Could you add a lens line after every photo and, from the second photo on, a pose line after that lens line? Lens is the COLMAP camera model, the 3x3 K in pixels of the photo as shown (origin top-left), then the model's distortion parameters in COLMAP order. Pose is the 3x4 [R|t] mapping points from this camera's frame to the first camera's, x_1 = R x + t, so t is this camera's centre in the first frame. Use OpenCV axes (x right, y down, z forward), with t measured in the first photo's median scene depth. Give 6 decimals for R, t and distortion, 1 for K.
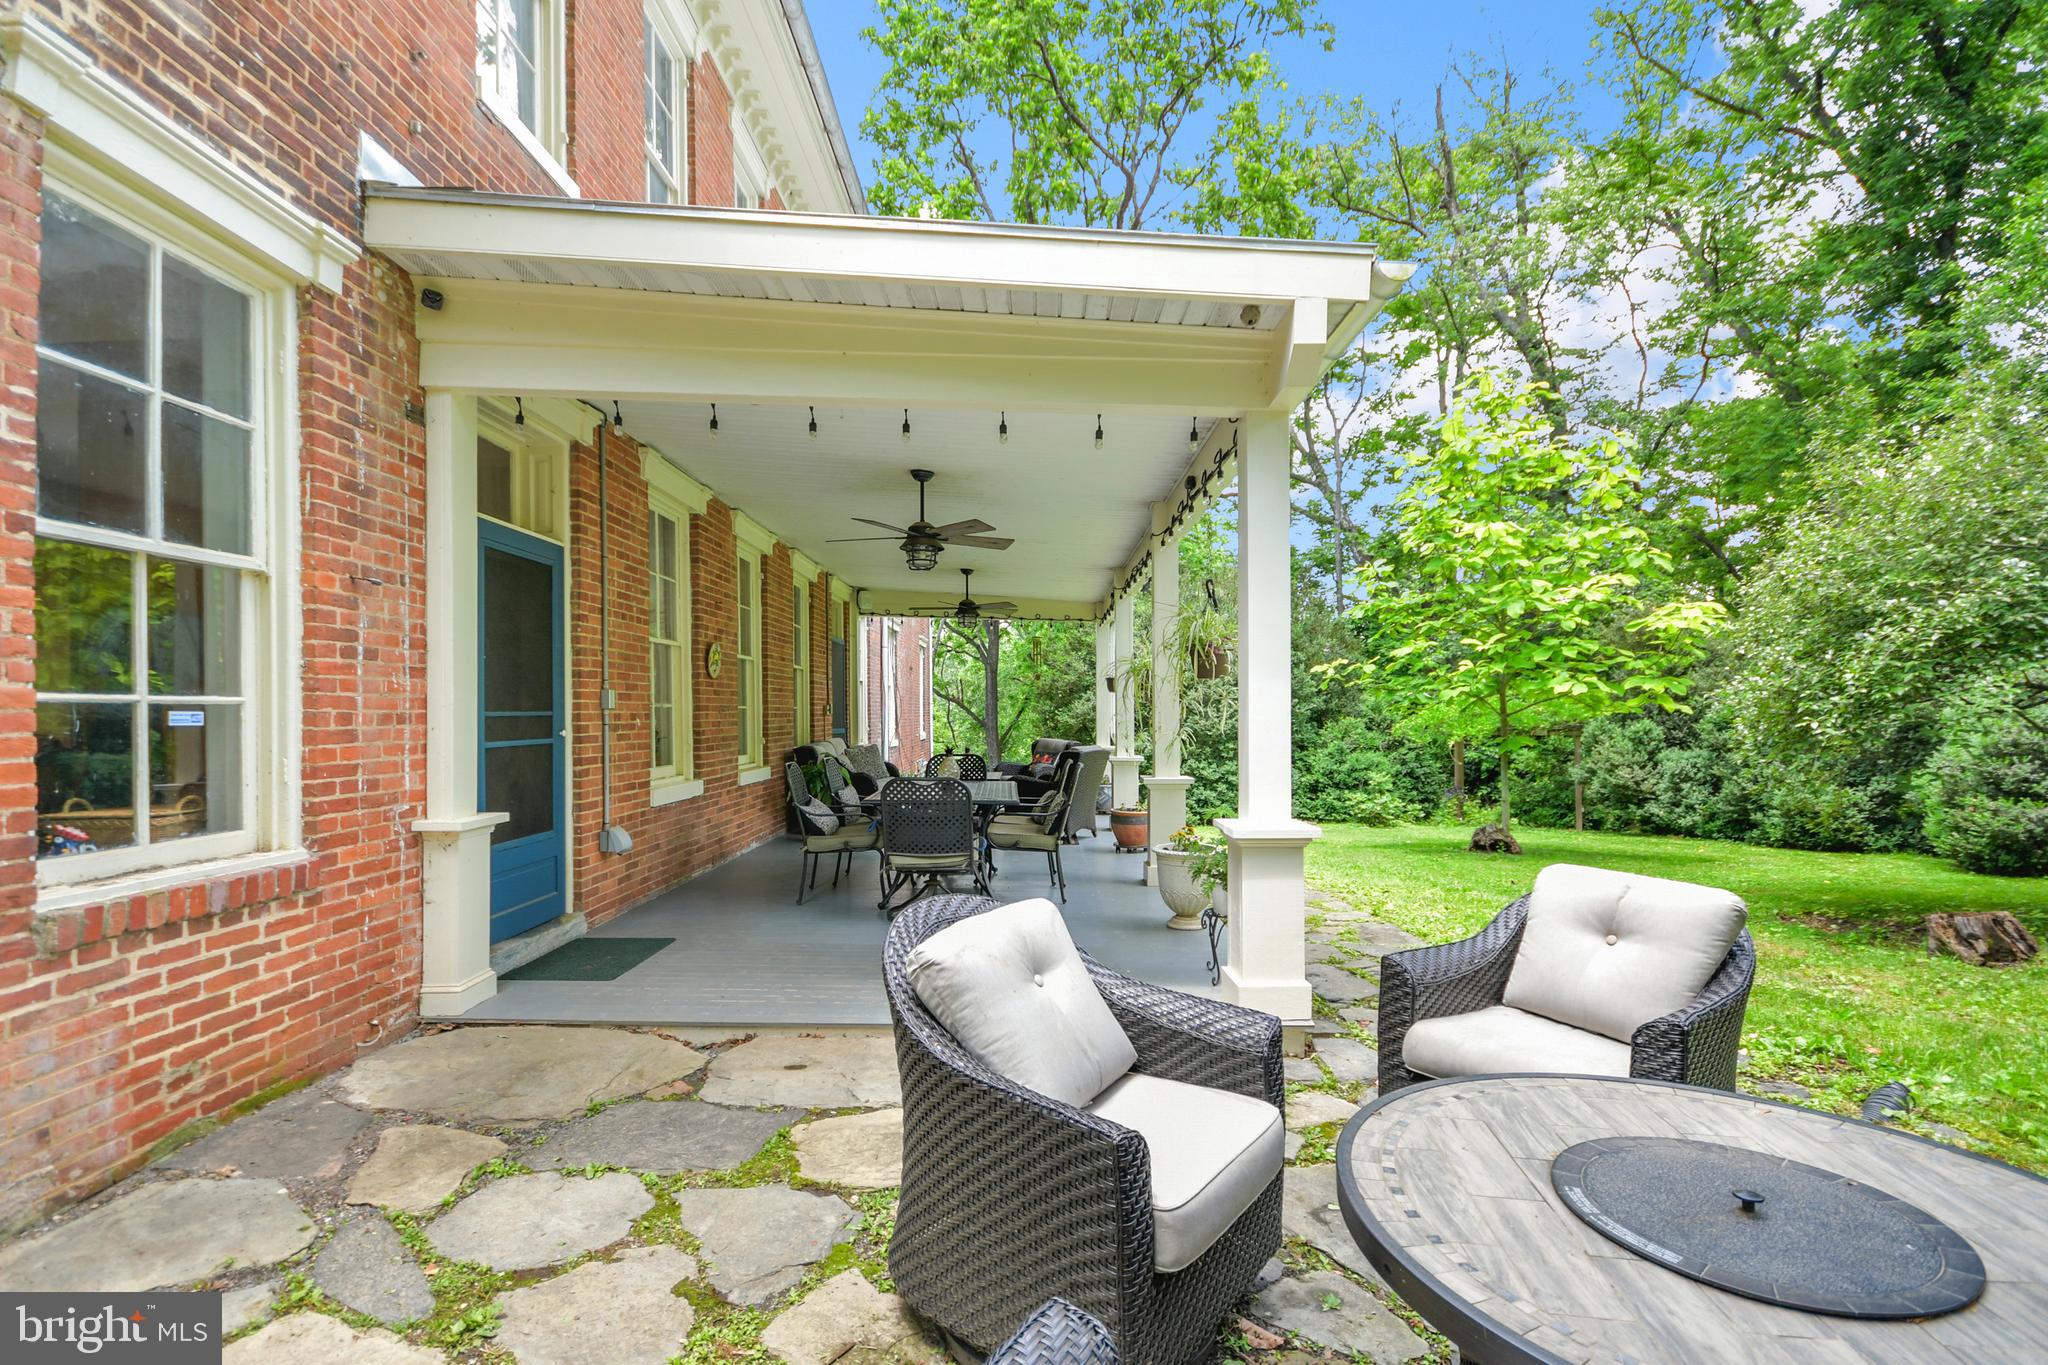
lens RADIAL K [[949.6, 0, 1026.6], [0, 949.6, 696.4], [0, 0, 1]] dist [0.004490, 0.002078]
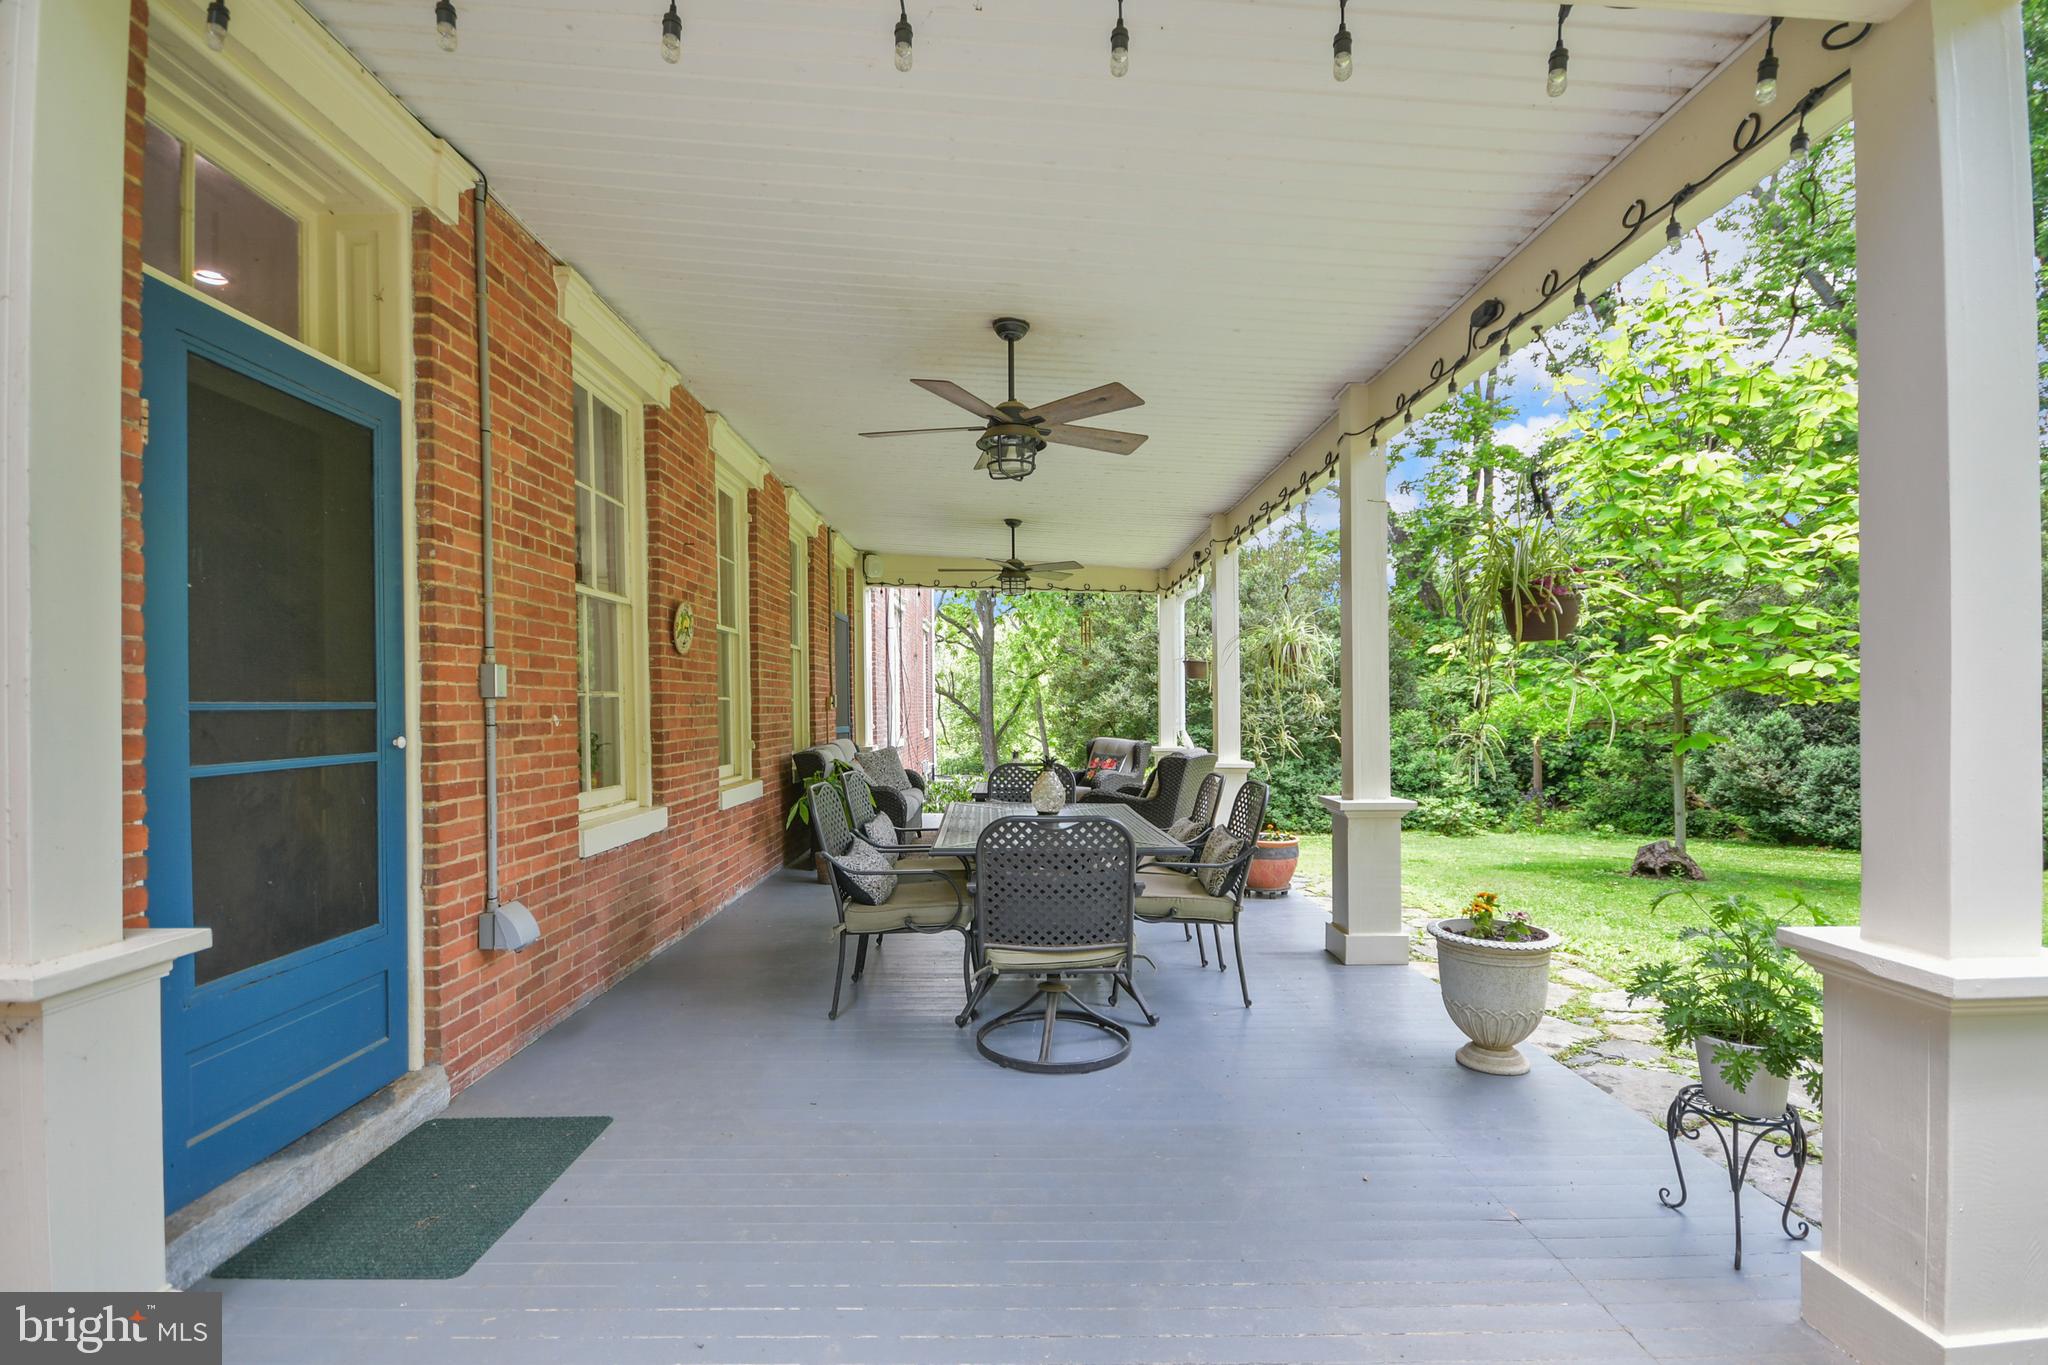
lens RADIAL K [[949.6, 0, 1022.0], [0, 949.6, 696.9], [0, 0, 1]] dist [0.004490, 0.002078]
pose [[0.999765, -0.004008, 0.021312, -0.106855], [0.003880, 0.999974, 0.006043, 0.008165], [-0.021335, -0.005959, 0.999755, 0.333077]]
